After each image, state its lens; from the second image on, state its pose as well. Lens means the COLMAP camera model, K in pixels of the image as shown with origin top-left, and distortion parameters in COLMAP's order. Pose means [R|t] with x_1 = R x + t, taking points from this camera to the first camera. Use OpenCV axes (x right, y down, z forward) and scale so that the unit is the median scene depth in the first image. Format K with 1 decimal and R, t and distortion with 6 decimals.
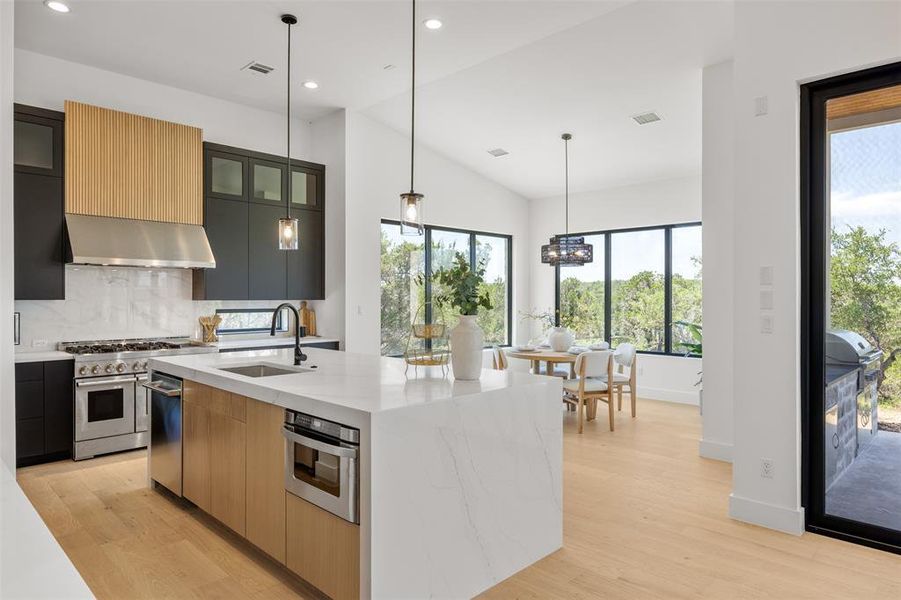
lens RADIAL K [[547.7, 0, 448.7], [0, 547.7, 296.3], [0, 0, 1]] dist [0.002323, -0.000150]
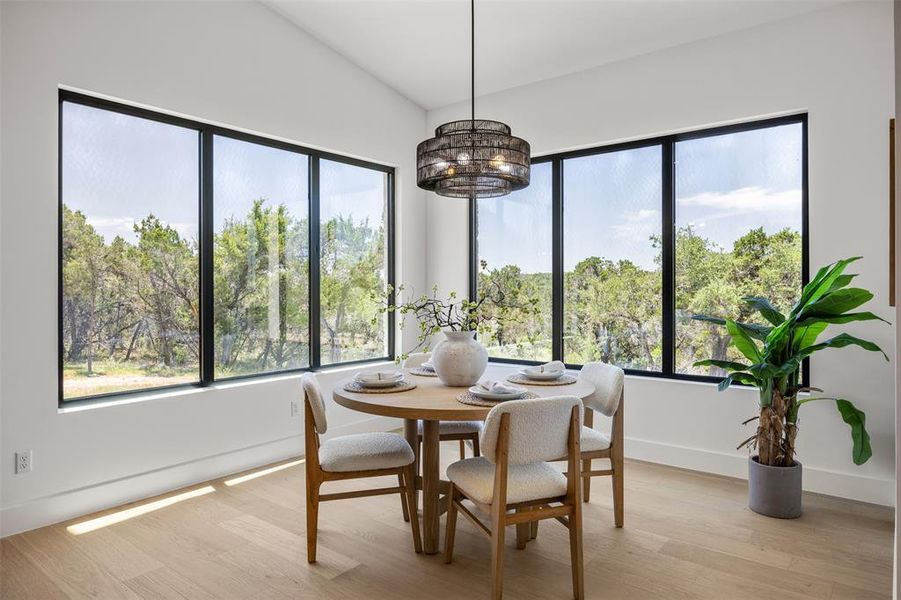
lens RADIAL K [[547.7, 0, 452.5], [0, 547.7, 299.3], [0, 0, 1]] dist [0.002323, -0.000150]
pose [[0.994136, -0.004072, 0.108061, 0.129934], [0.002134, 0.999835, 0.018039, 0.019893], [-0.108117, -0.017703, 0.993981, 0.482997]]
